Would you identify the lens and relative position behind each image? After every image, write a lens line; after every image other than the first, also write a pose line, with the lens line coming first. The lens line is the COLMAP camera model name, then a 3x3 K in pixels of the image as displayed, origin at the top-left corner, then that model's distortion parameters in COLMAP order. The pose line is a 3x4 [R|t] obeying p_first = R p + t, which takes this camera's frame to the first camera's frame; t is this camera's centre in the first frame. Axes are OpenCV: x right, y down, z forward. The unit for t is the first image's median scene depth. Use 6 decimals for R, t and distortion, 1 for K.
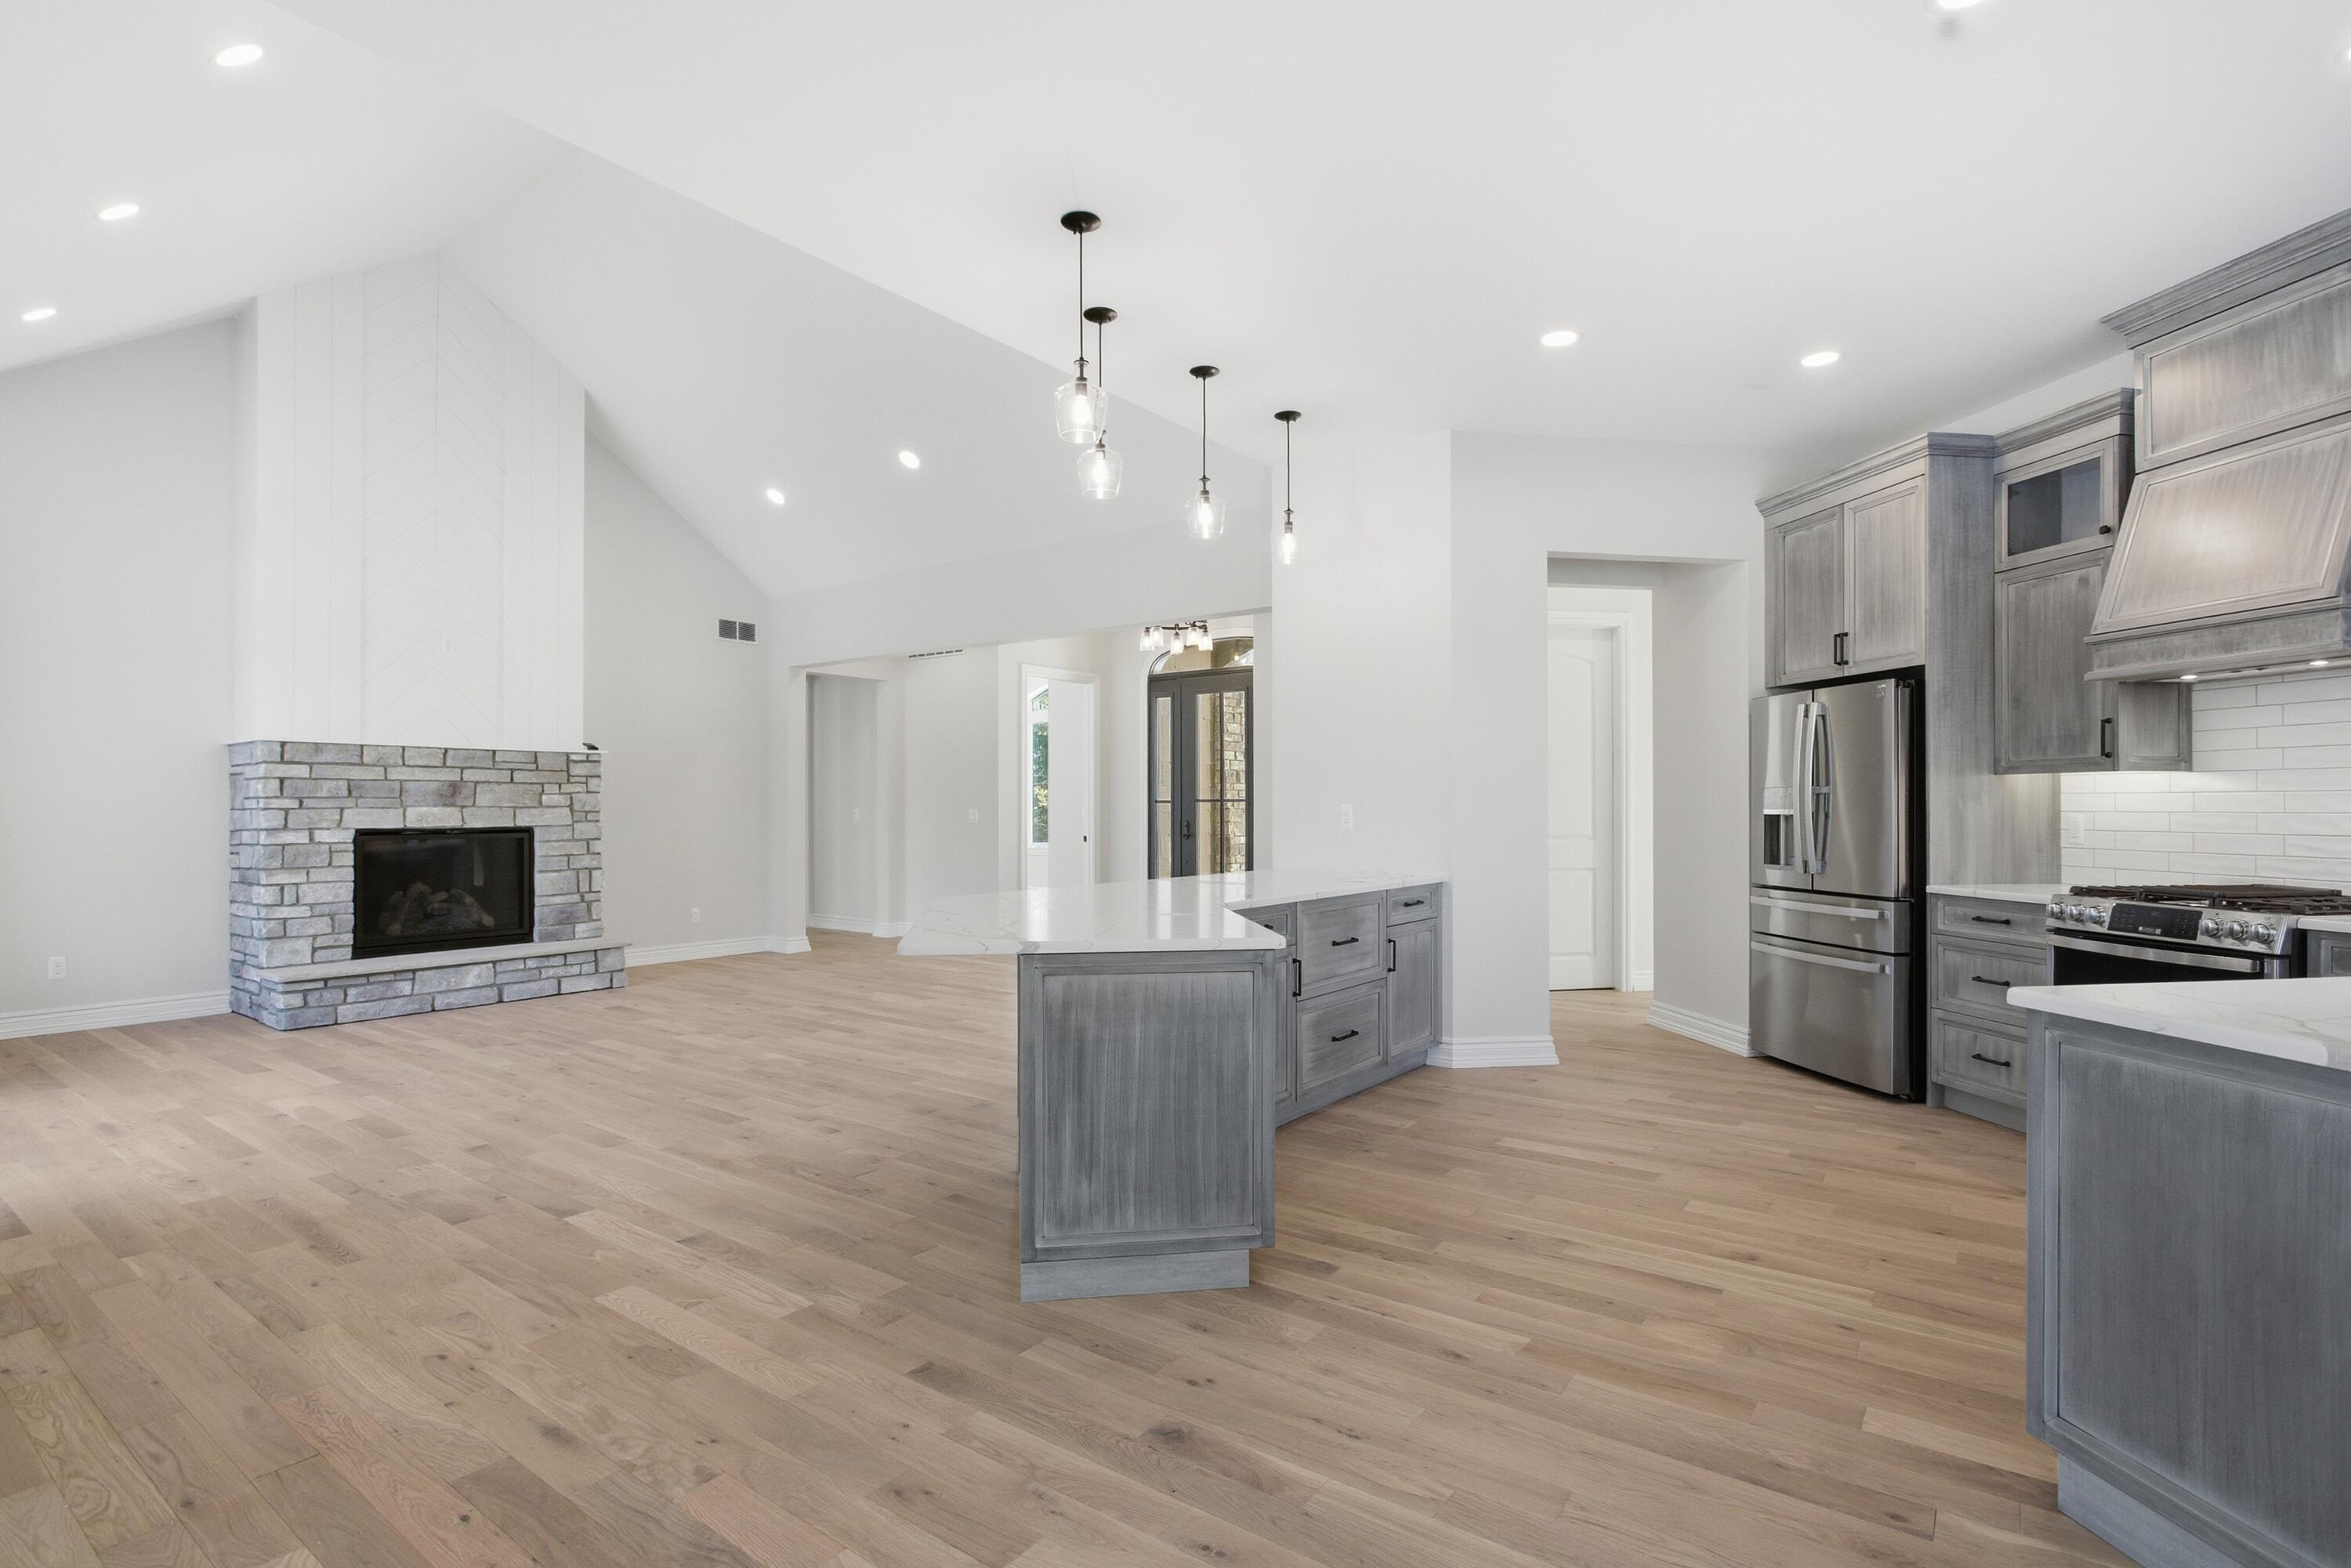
lens RADIAL K [[1129.7, 0, 1175.5], [0, 1129.7, 784.0], [0, 0, 1]] dist [-0.000807, 0.000190]
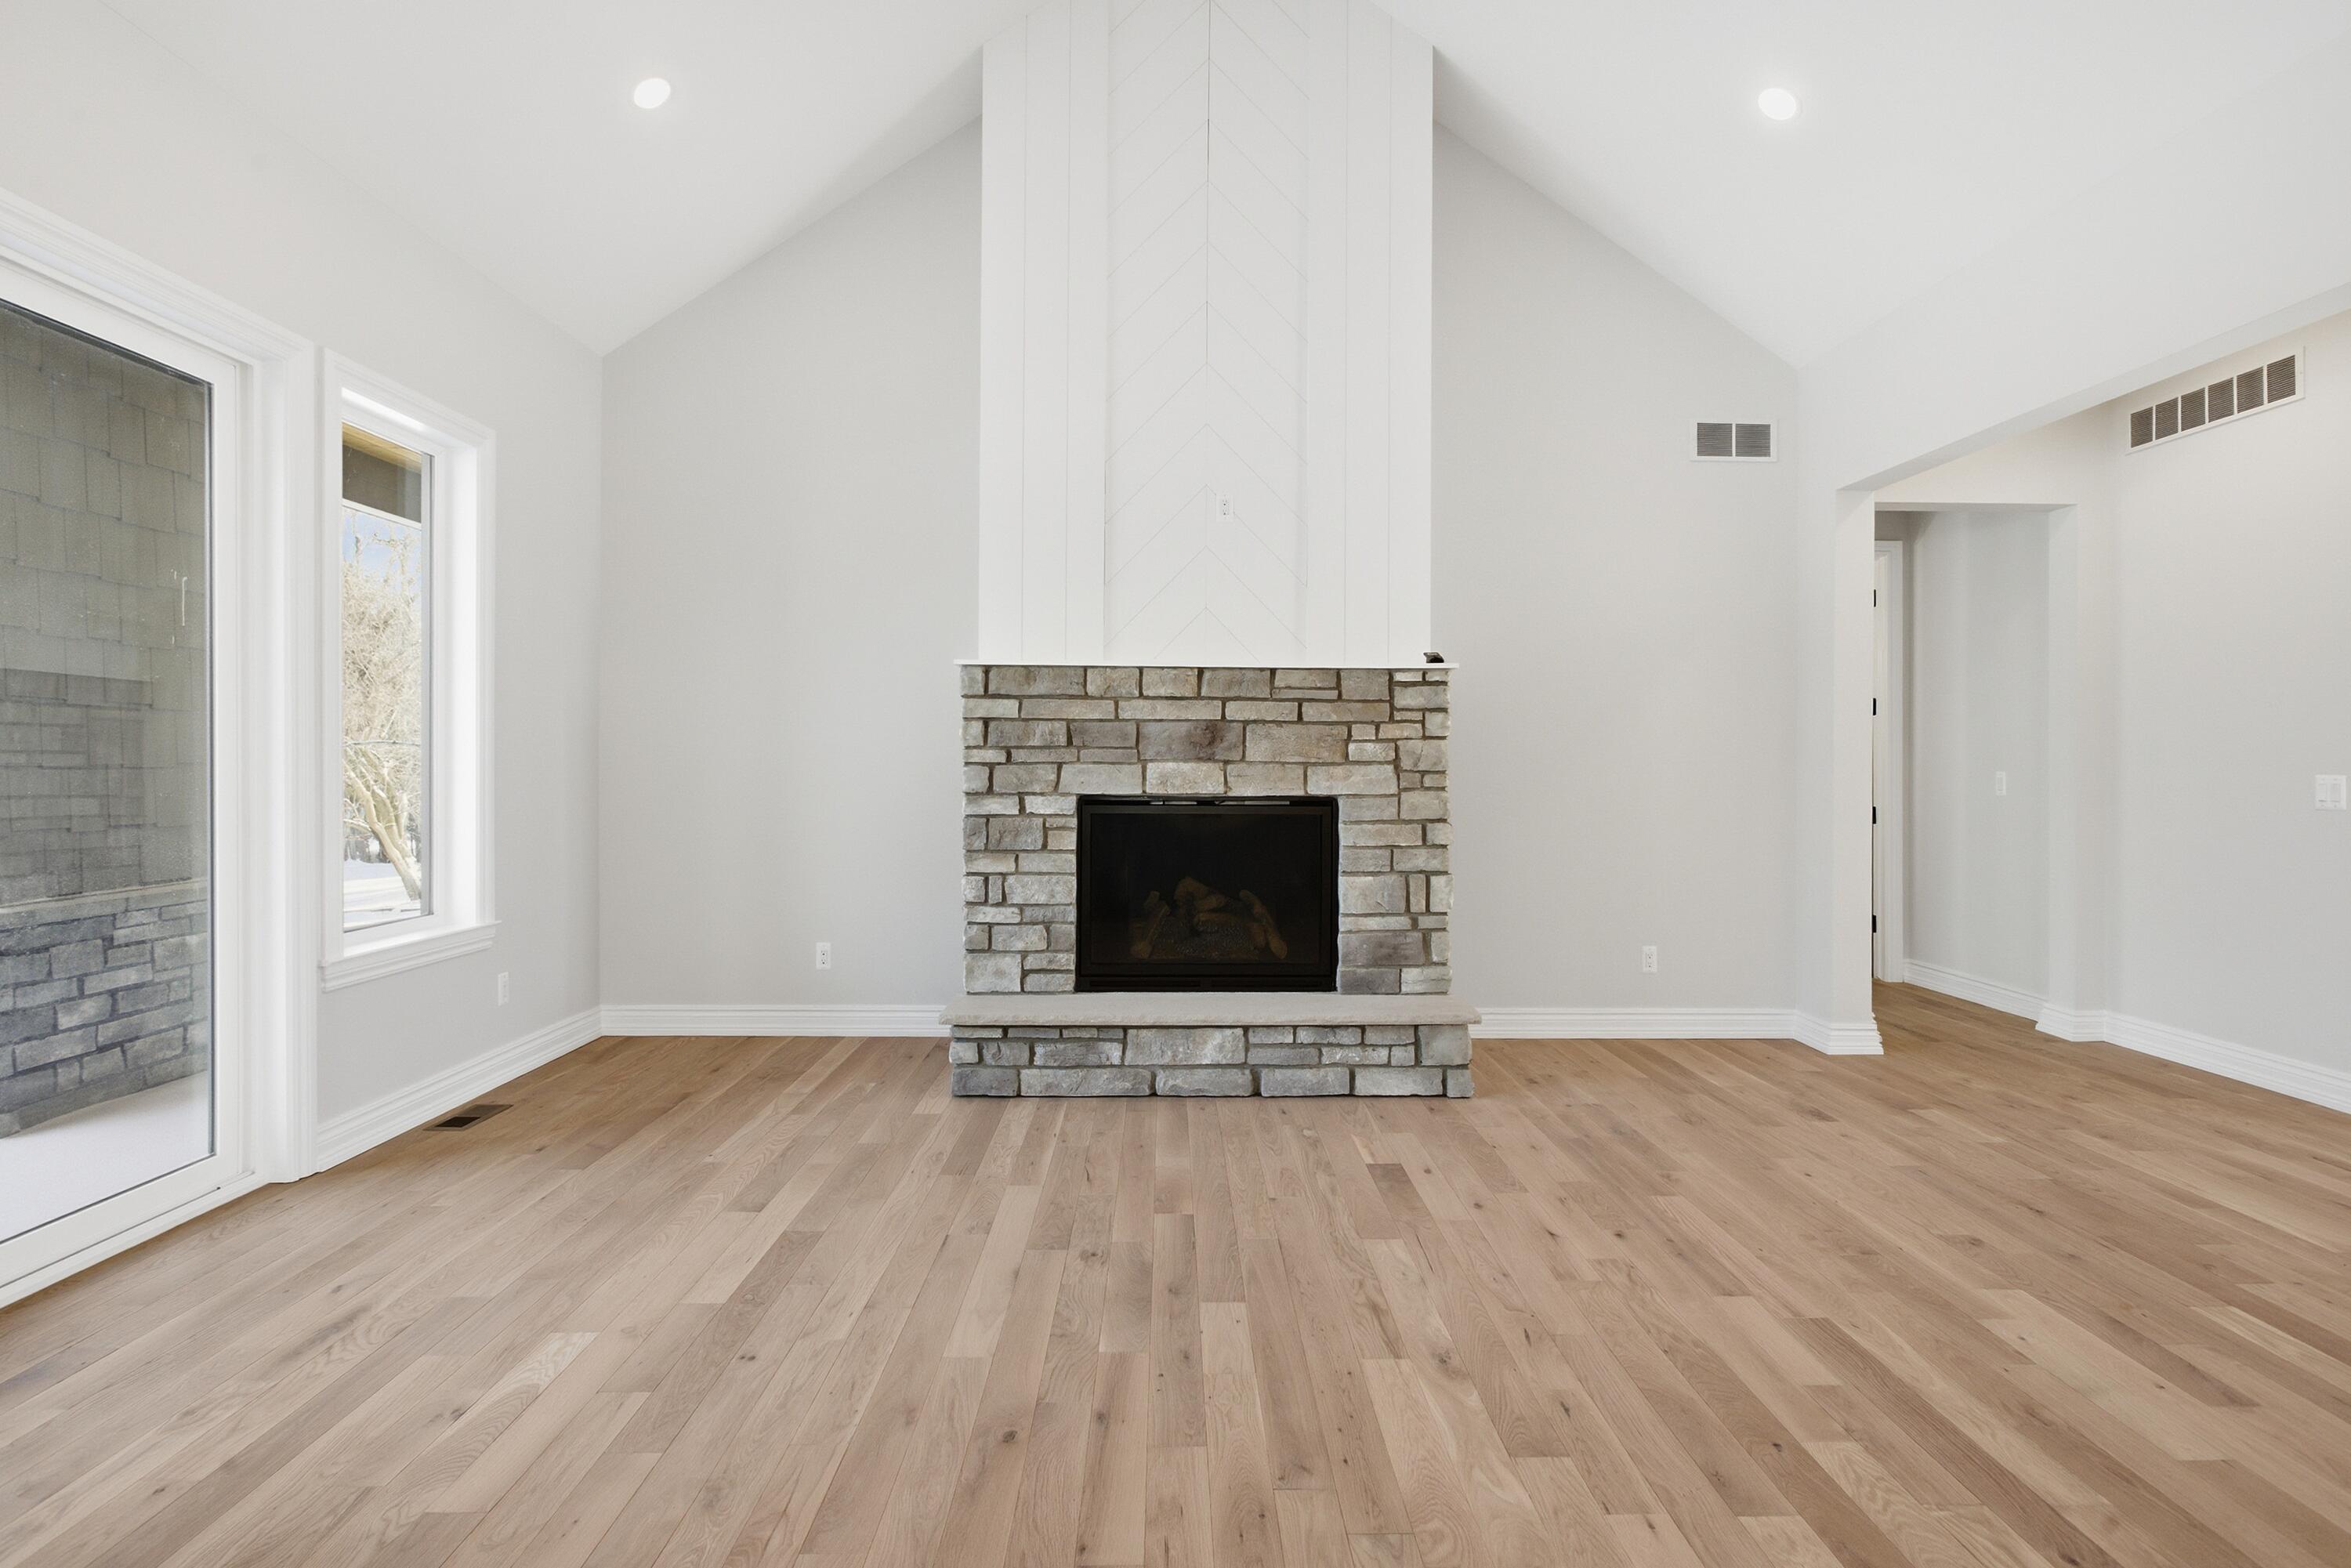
lens RADIAL K [[1147.6, 0, 1187.0], [0, 1147.6, 773.8], [0, 0, 1]] dist [-0.012293, 0.000721]
pose [[0.607420, 0.009049, -0.794329, -0.153617], [0.010024, 0.999768, 0.019055, 0.015074], [0.794318, -0.019537, 0.607188, 0.632938]]
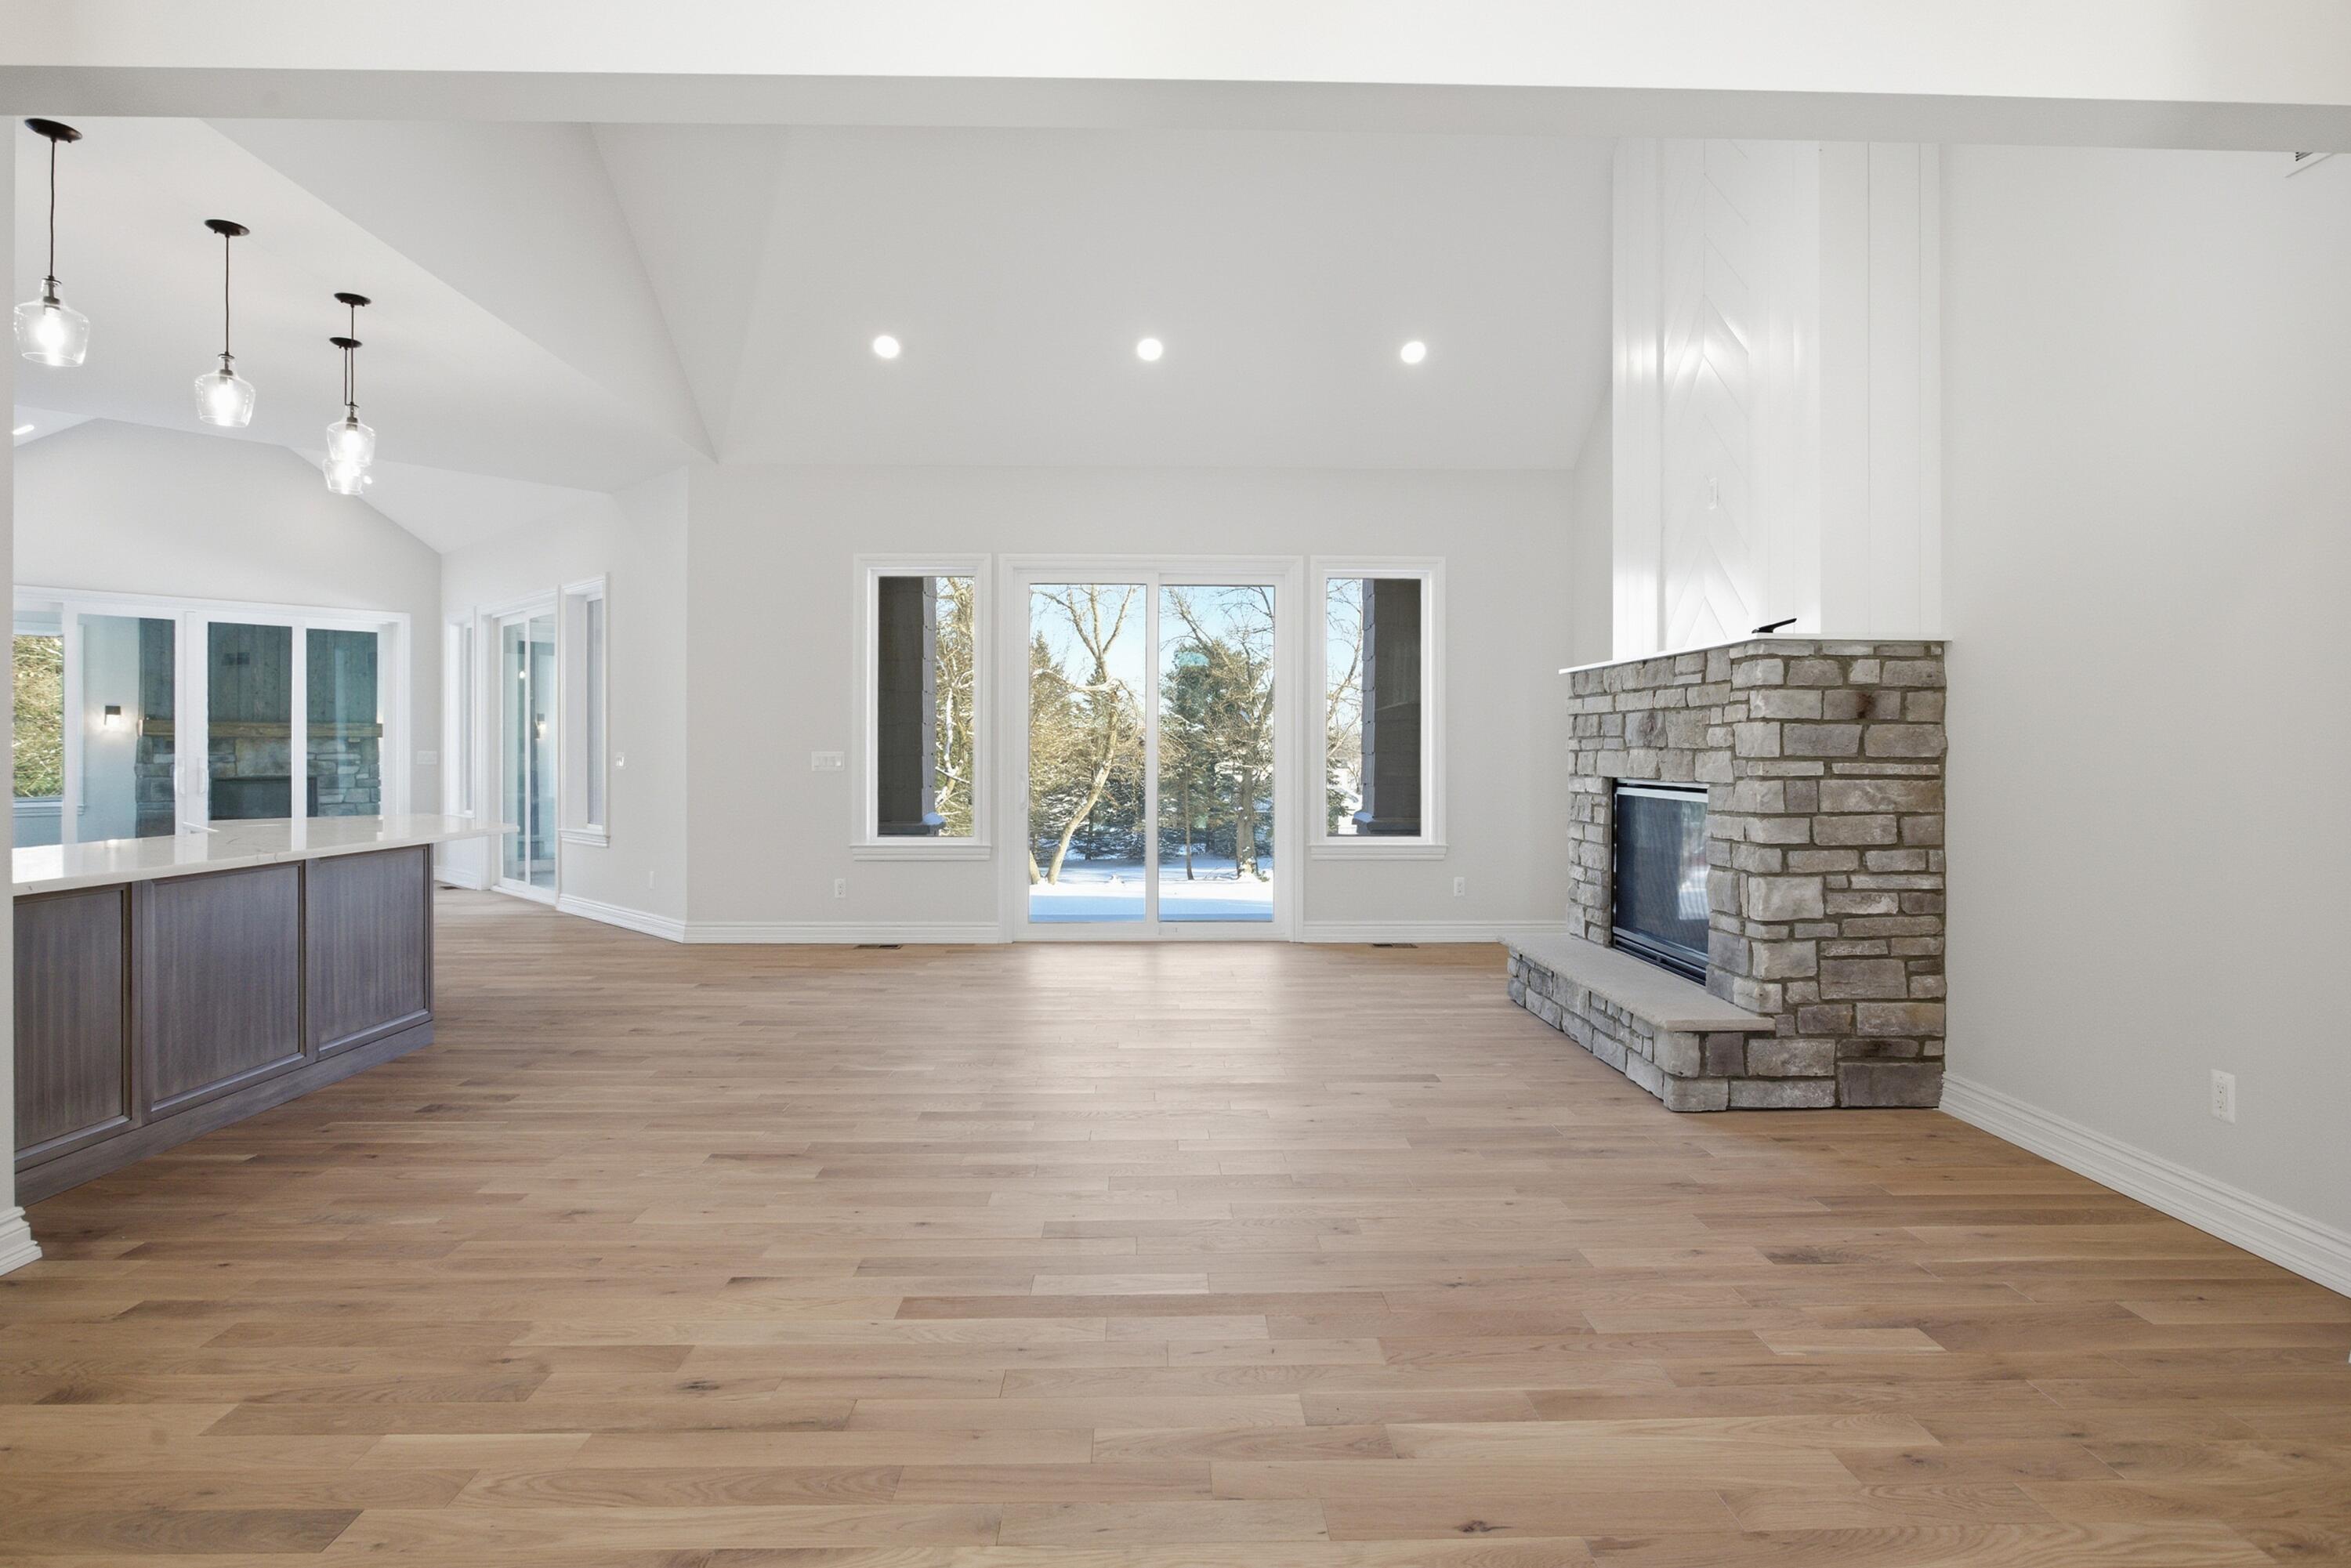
lens RADIAL K [[1215.3, 0, 1180.2], [0, 1215.3, 773.3], [0, 0, 1]] dist [-0.009481, 0.001273]
pose [[-0.788915, 0.011852, -0.614388, 0.012606], [0.010554, 0.999928, 0.005736, 0.028618], [0.614411, -0.001959, -0.788984, 1.450890]]
